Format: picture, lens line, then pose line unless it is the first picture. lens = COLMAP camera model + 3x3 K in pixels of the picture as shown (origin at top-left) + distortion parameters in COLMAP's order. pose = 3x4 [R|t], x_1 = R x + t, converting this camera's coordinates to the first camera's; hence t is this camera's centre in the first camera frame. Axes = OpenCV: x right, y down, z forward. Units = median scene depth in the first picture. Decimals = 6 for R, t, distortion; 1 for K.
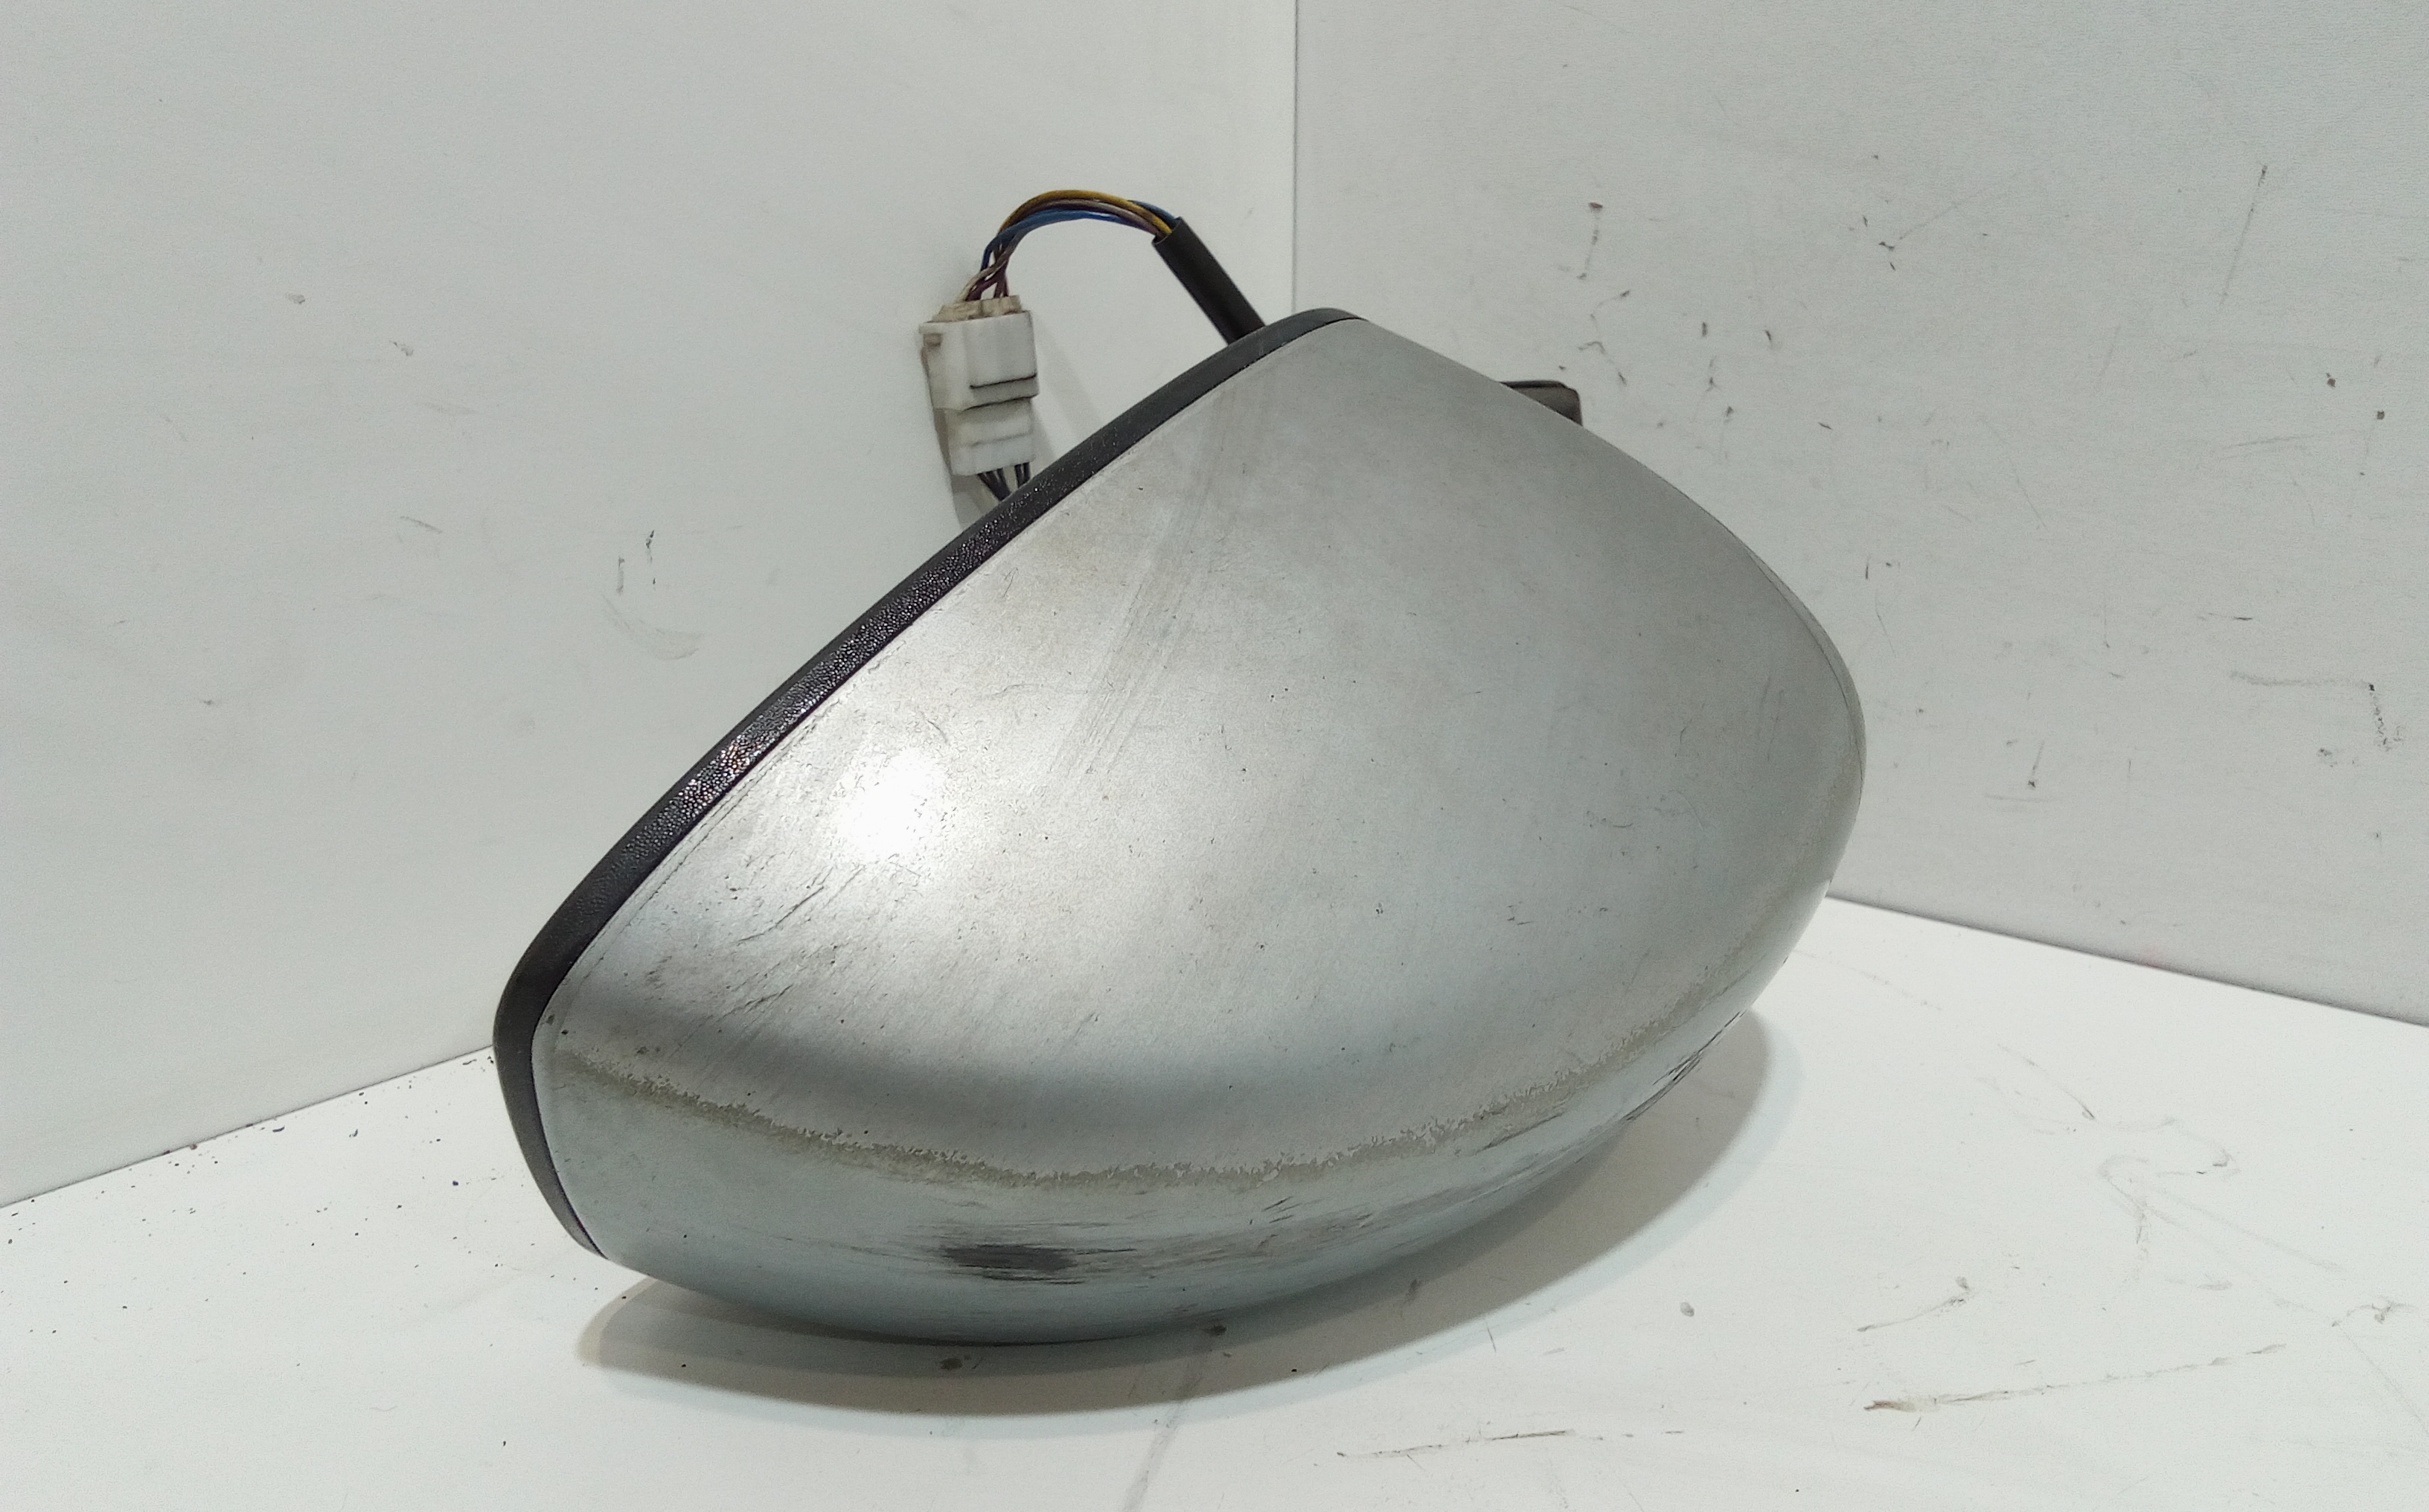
lens RADIAL K [[1702.3, 0, 1208.3], [0, 1702.3, 743.8], [0, 0, 1]] dist [0.015735, -0.049391]
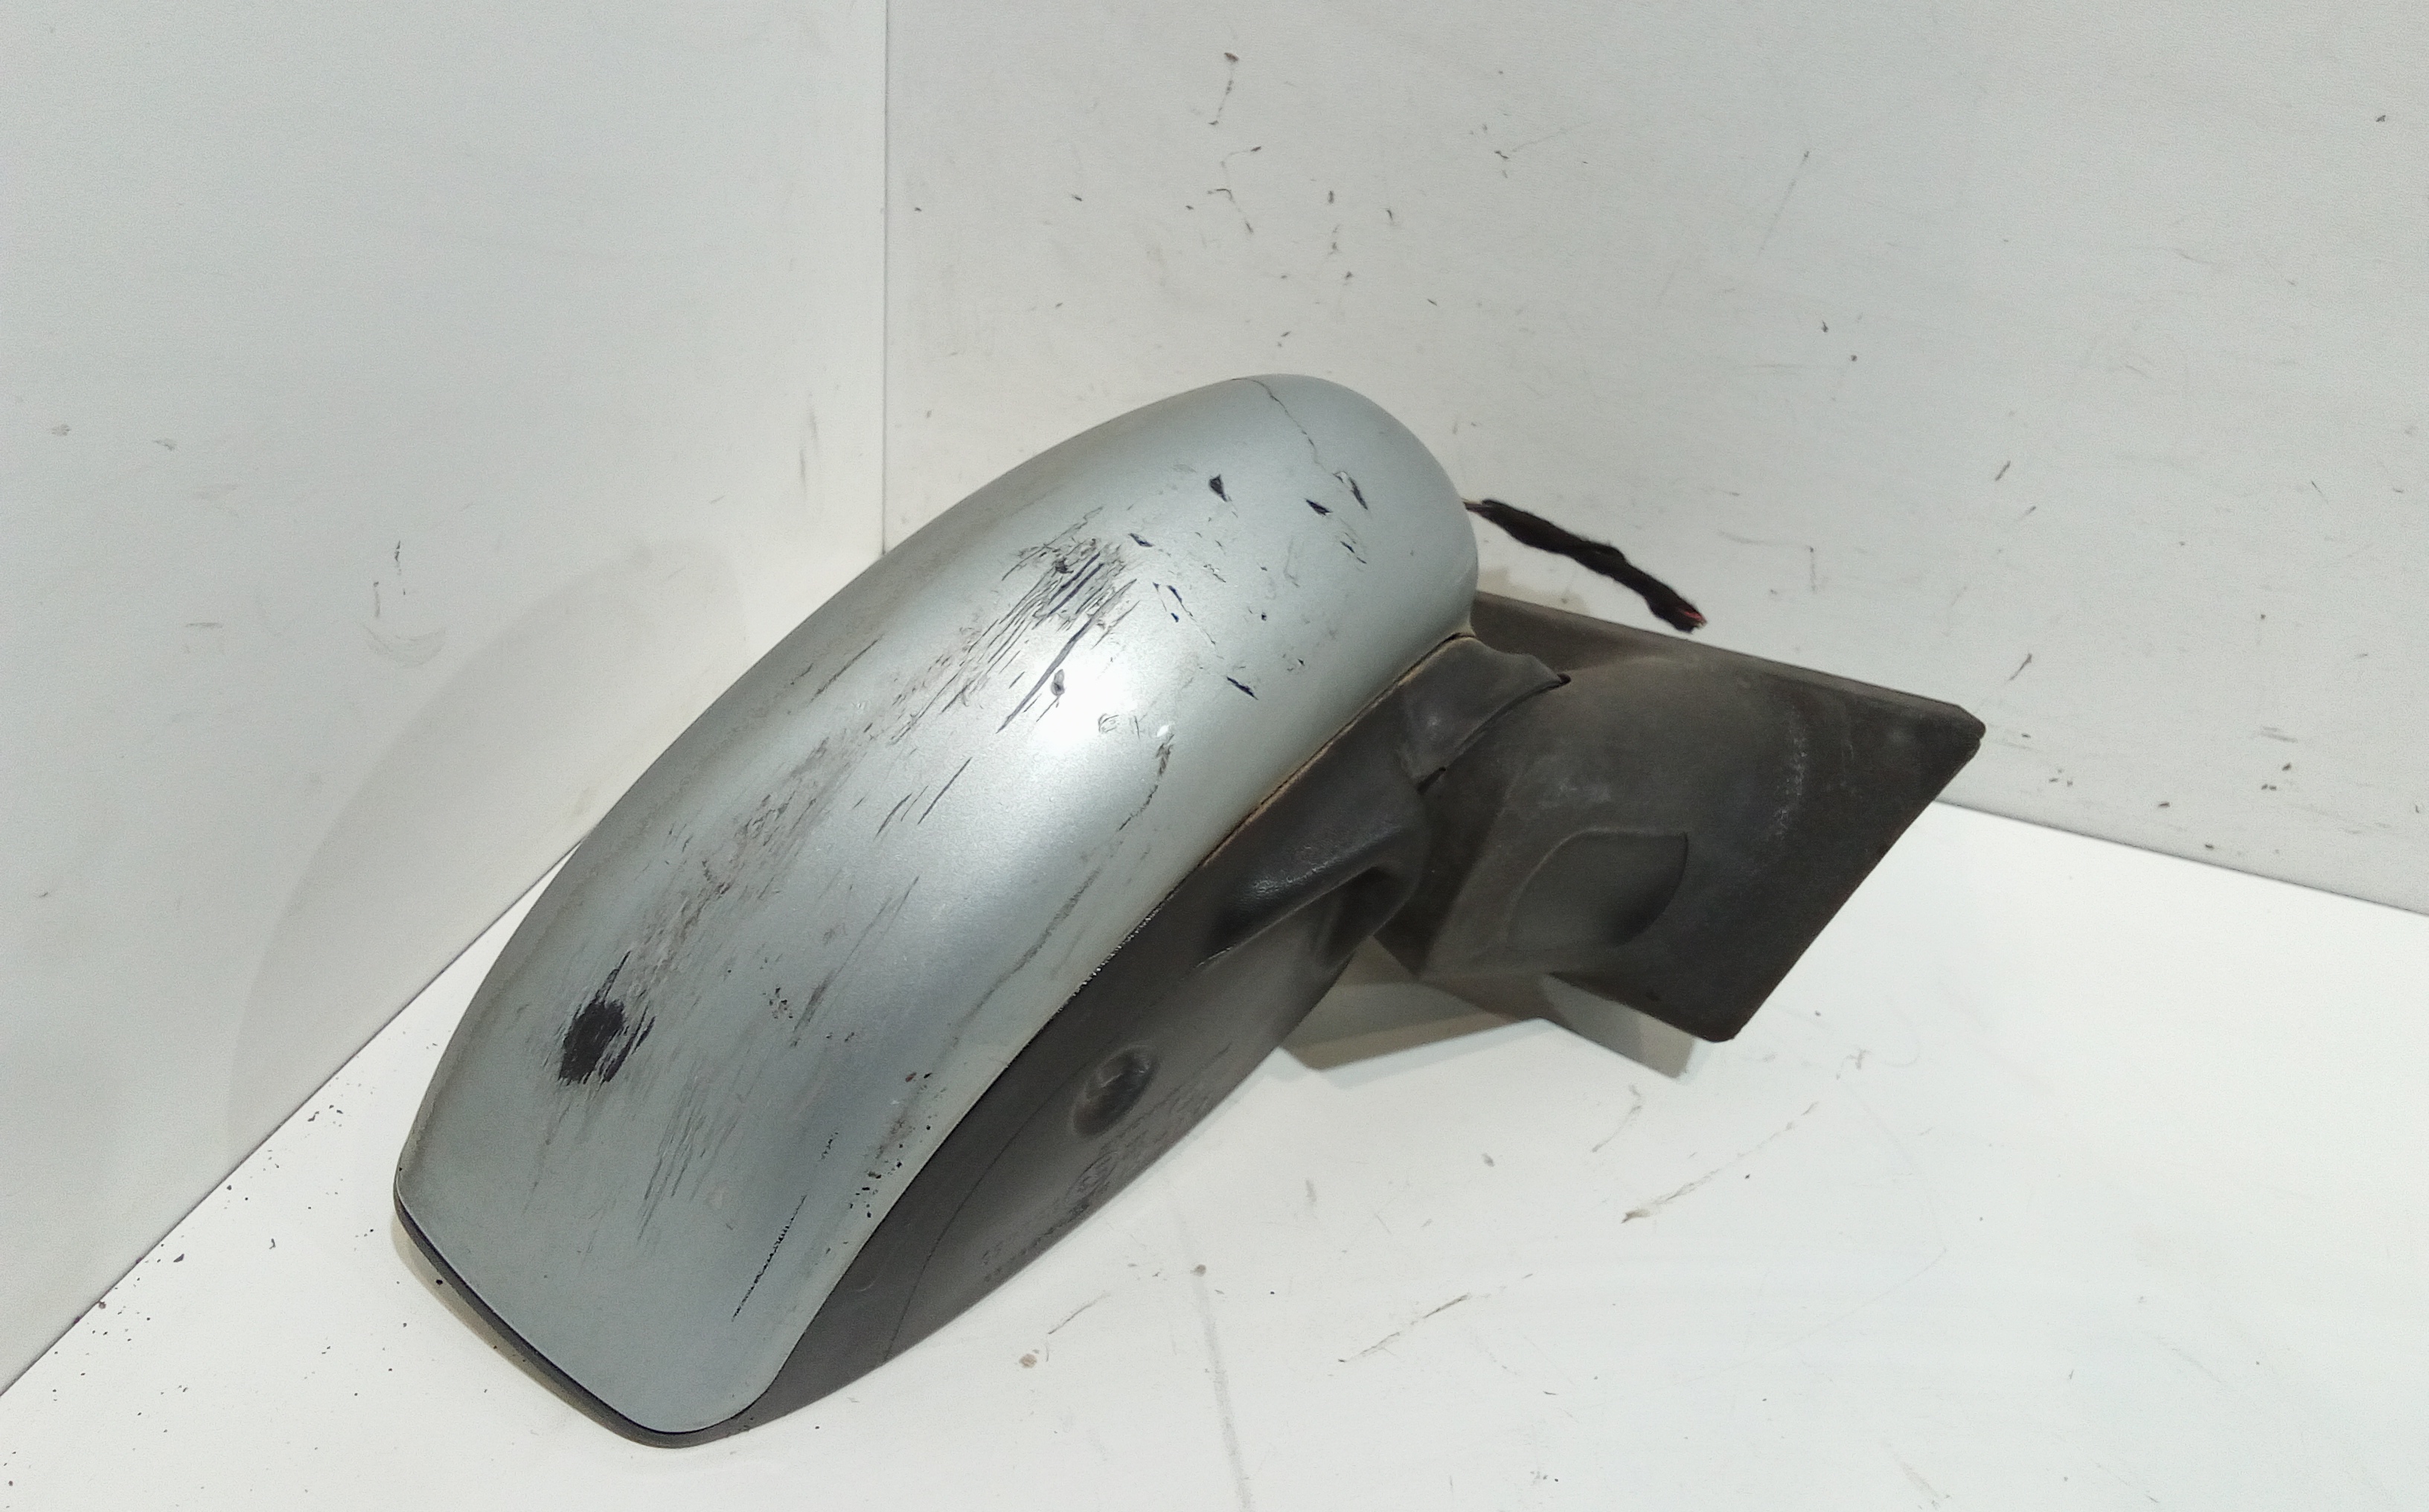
lens RADIAL K [[1702.3, 0, 1232.1], [0, 1702.3, 749.5], [0, 0, 1]] dist [0.015735, -0.049391]
pose [[0.893310, -0.139779, 0.427153, -0.326848], [-0.014146, 0.941193, 0.337574, -0.325586], [-0.449219, -0.307601, 0.838799, 0.009594]]
